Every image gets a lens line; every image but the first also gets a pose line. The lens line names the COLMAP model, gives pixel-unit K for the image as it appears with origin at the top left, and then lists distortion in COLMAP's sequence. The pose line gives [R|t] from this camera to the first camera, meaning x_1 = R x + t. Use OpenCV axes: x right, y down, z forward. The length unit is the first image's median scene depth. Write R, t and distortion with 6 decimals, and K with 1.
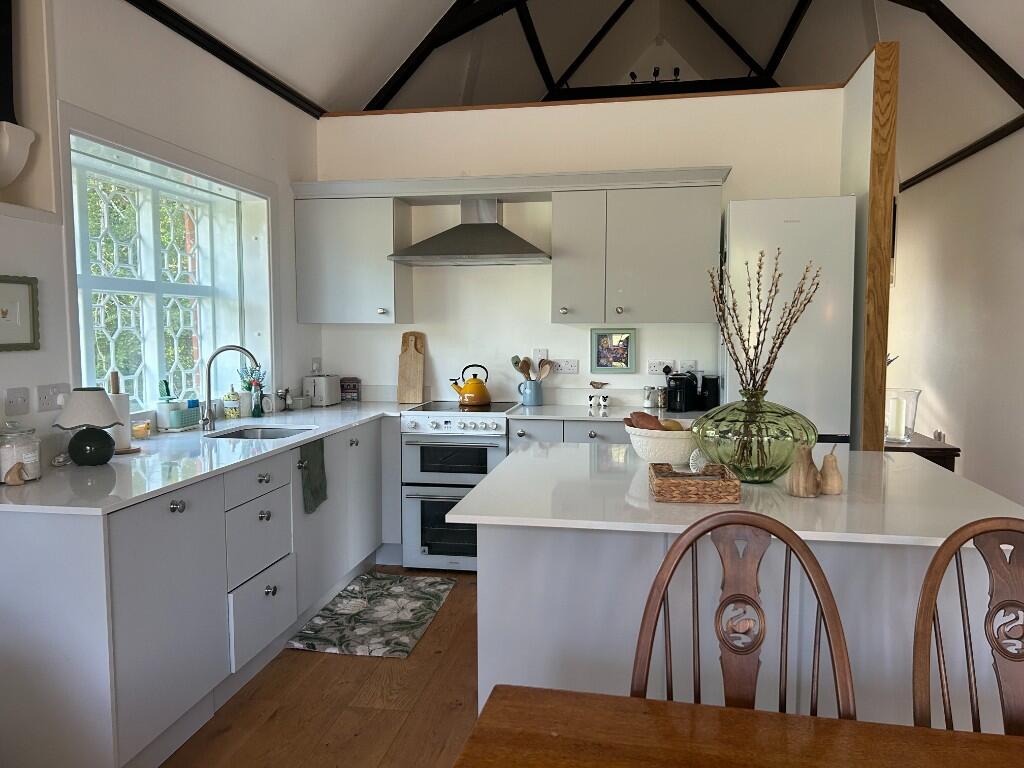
lens RADIAL K [[775.9, 0, 512.0], [0, 775.9, 384.0], [0, 0, 1]] dist [0.049764, -0.049644]
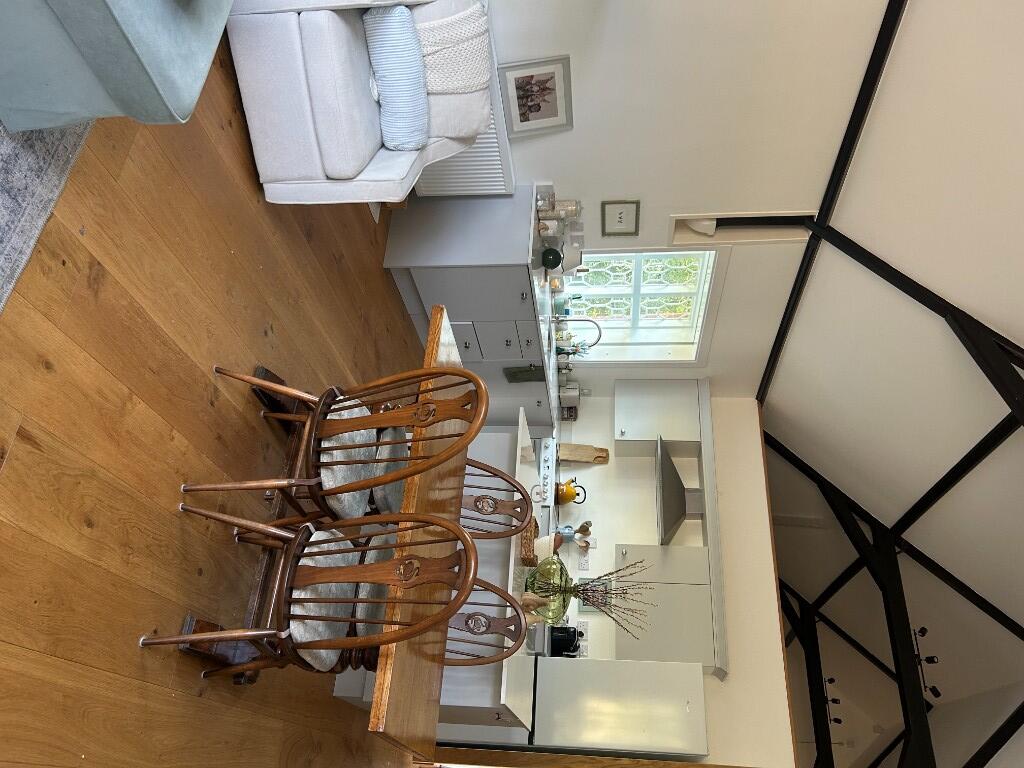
lens RADIAL K [[766.3, 0, 488.3], [0, 766.3, 384.2], [0, 0, 1]] dist [0.003273, -0.001078]
pose [[-0.050531, 0.945533, -0.321581, 0.238332], [-0.996093, -0.024362, 0.084888, 0.042643], [0.072430, 0.324614, 0.943069, -0.444832]]
